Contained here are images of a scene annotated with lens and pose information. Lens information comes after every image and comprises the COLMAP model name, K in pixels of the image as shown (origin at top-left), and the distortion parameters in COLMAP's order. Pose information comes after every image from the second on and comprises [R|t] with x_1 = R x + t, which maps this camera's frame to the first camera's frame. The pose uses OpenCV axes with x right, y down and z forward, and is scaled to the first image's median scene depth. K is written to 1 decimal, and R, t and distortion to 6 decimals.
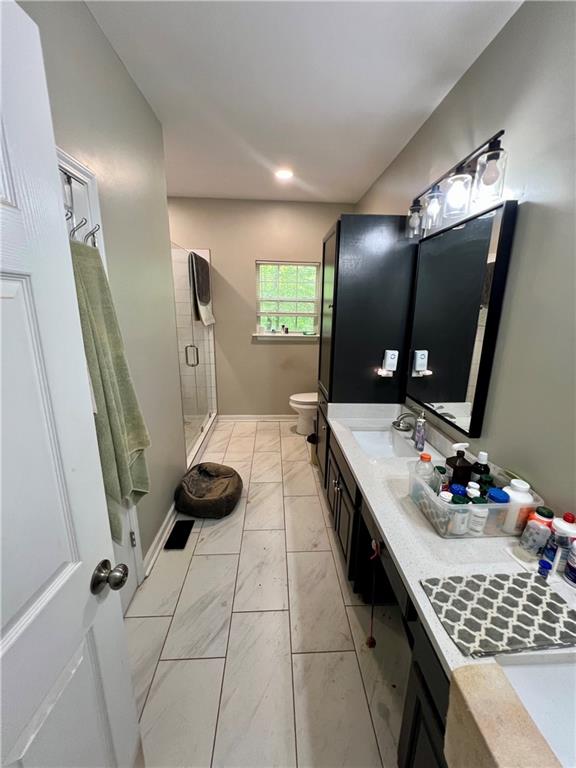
lens RADIAL K [[309.4, 0, 288.9], [0, 309.4, 383.0], [0, 0, 1]] dist [-0.002237, 0.000692]
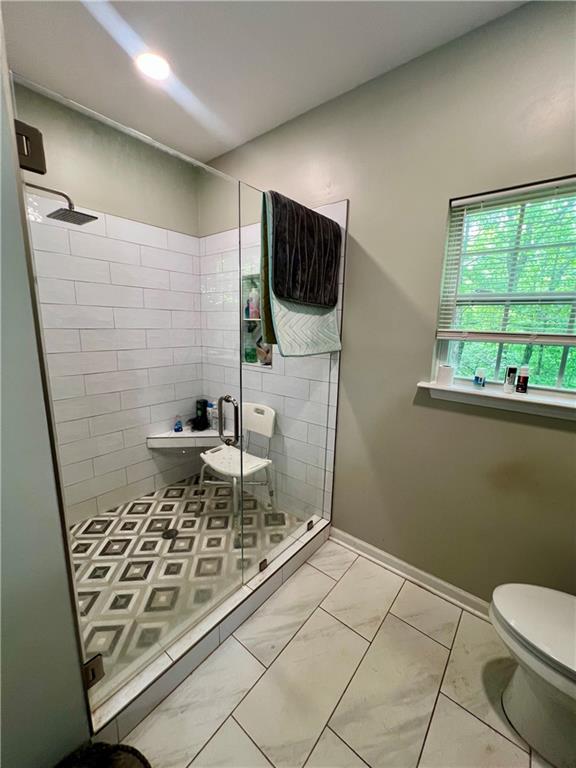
lens RADIAL K [[309.4, 0, 287.9], [0, 309.4, 384.9], [0, 0, 1]] dist [-0.002237, 0.000692]
pose [[0.741398, 0.132625, -0.657829, 0.025867], [-0.178418, 0.983951, -0.002709, -0.121327], [0.646912, 0.119378, 0.753162, 0.571196]]
